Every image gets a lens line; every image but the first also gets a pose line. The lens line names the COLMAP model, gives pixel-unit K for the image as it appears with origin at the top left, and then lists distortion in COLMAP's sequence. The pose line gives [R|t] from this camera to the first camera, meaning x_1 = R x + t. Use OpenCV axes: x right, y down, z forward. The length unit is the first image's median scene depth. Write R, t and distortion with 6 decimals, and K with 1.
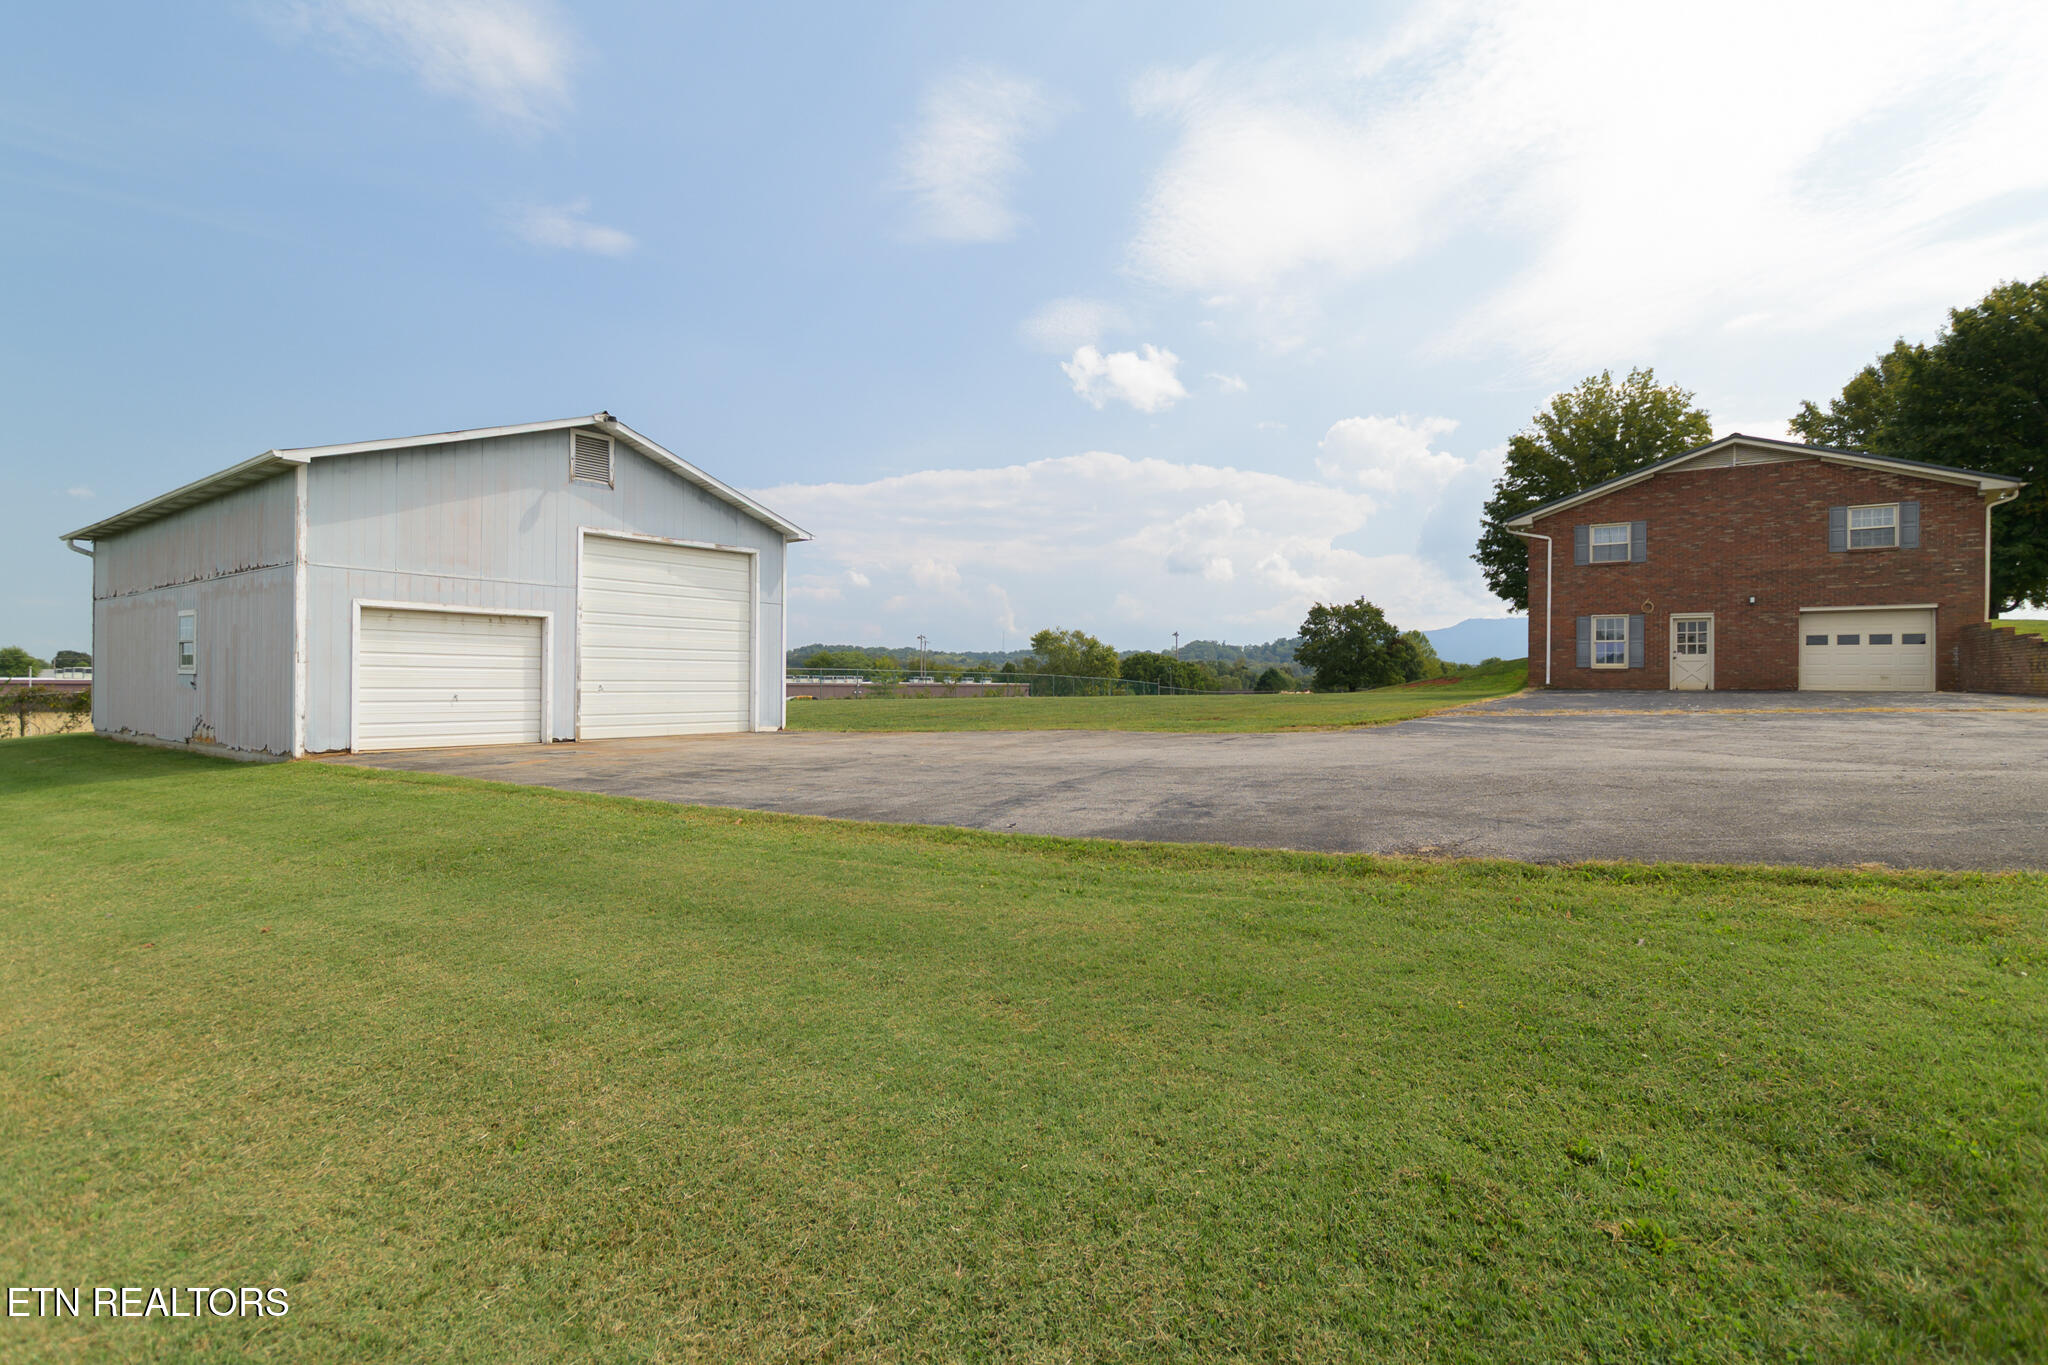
lens RADIAL K [[998.8, 0, 1015.8], [0, 998.8, 680.4], [0, 0, 1]] dist [-0.002738, -0.000368]
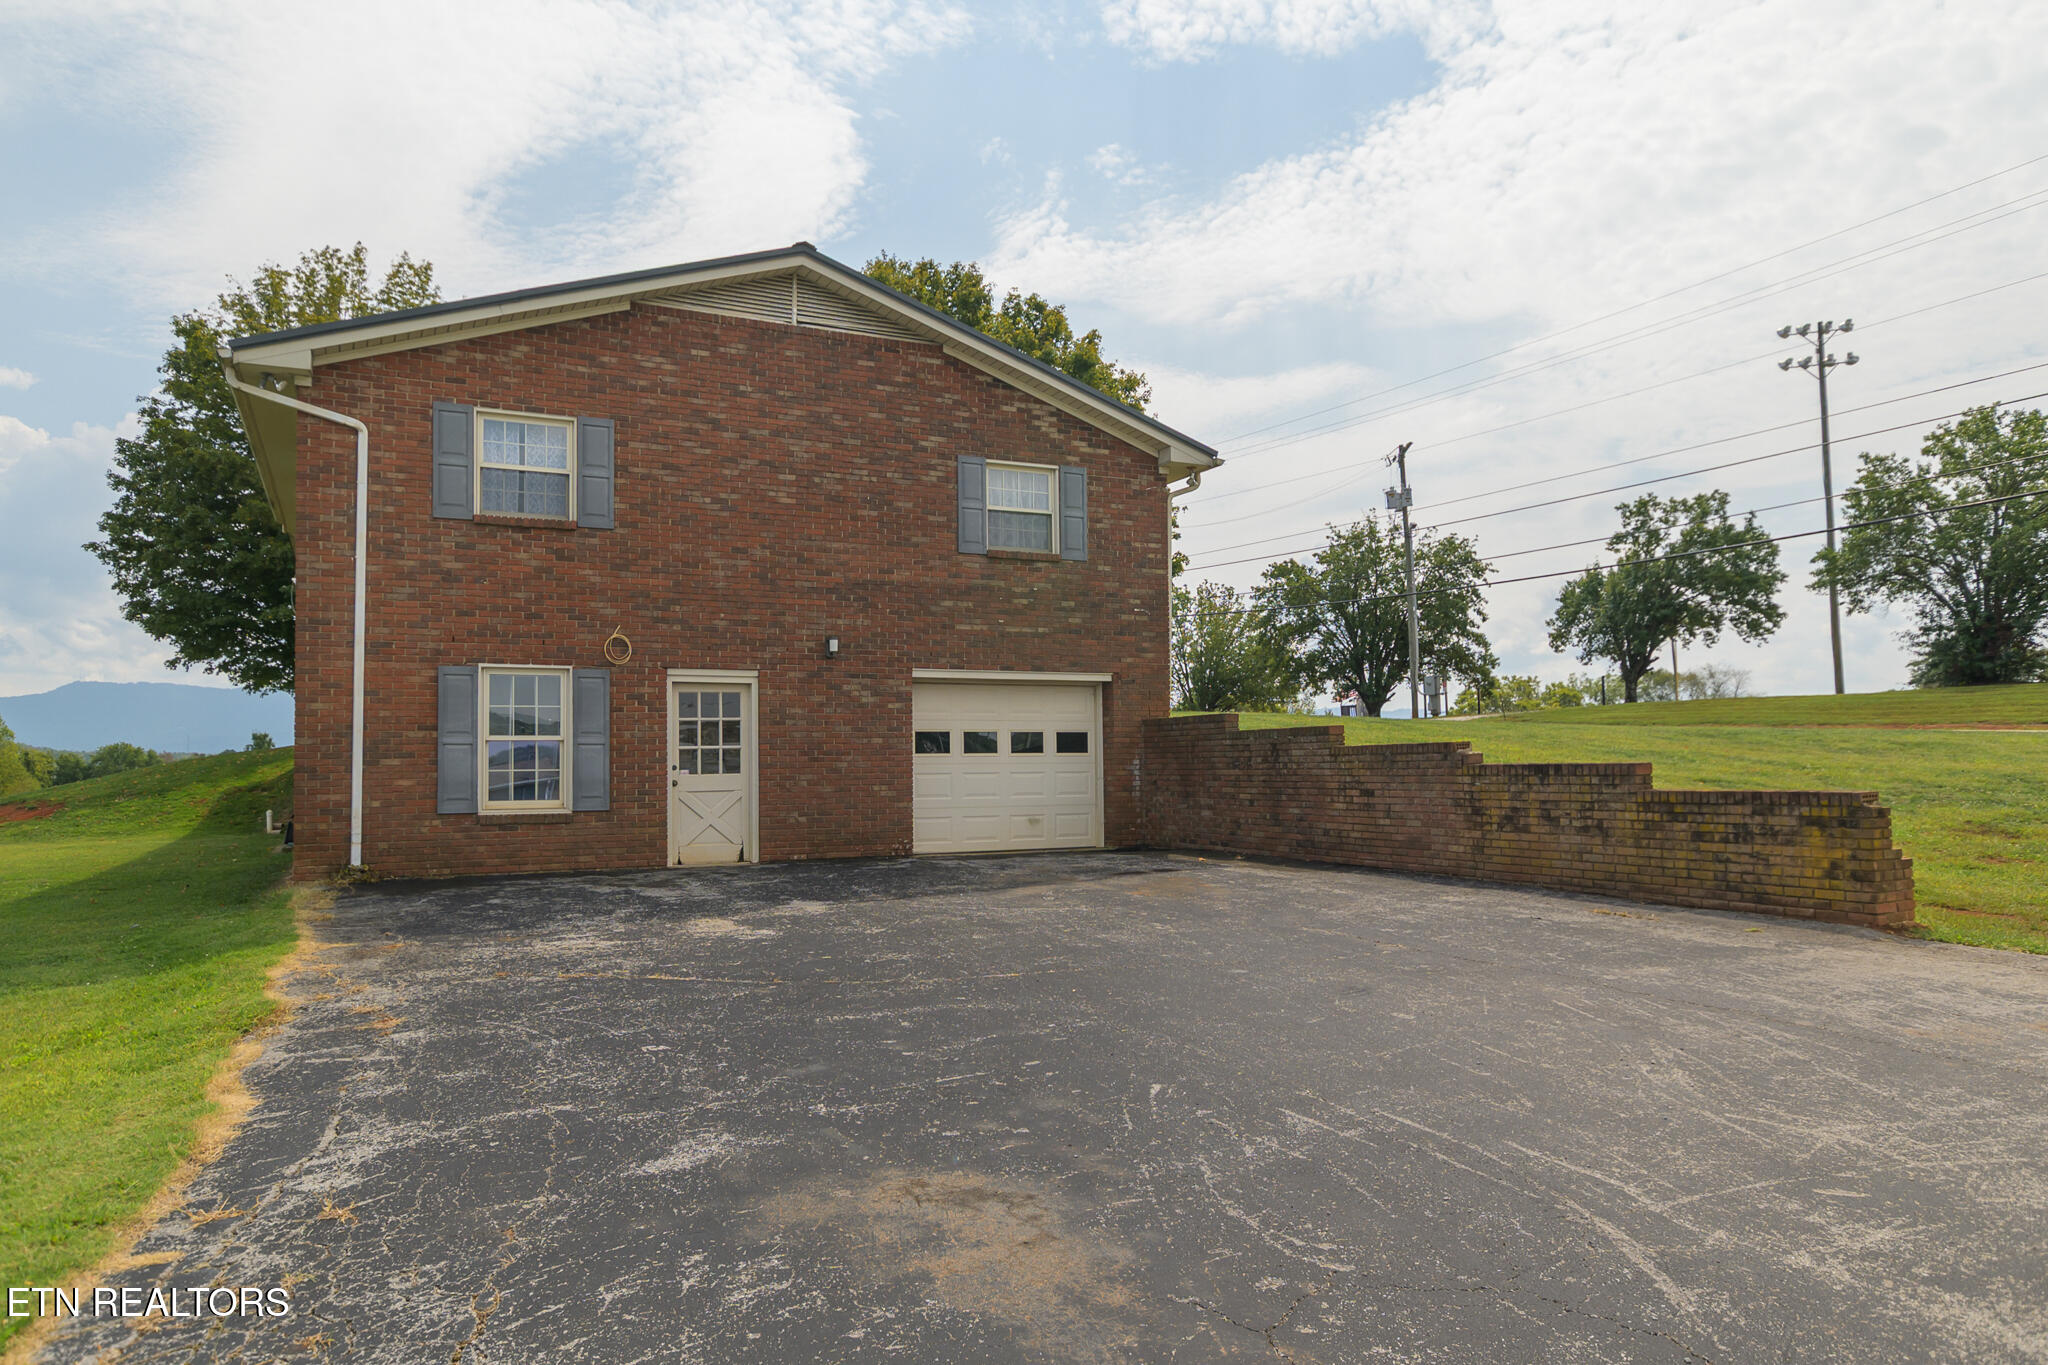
lens RADIAL K [[1351.5, 0, 1019.1], [0, 1351.5, 709.7], [0, 0, 1]] dist [-0.001522, 0.000061]
pose [[0.509193, 0.027173, 0.860223, 0.278215], [0.013602, 0.999123, -0.039612, -0.028952], [-0.860545, 0.031872, 0.508377, 0.621717]]
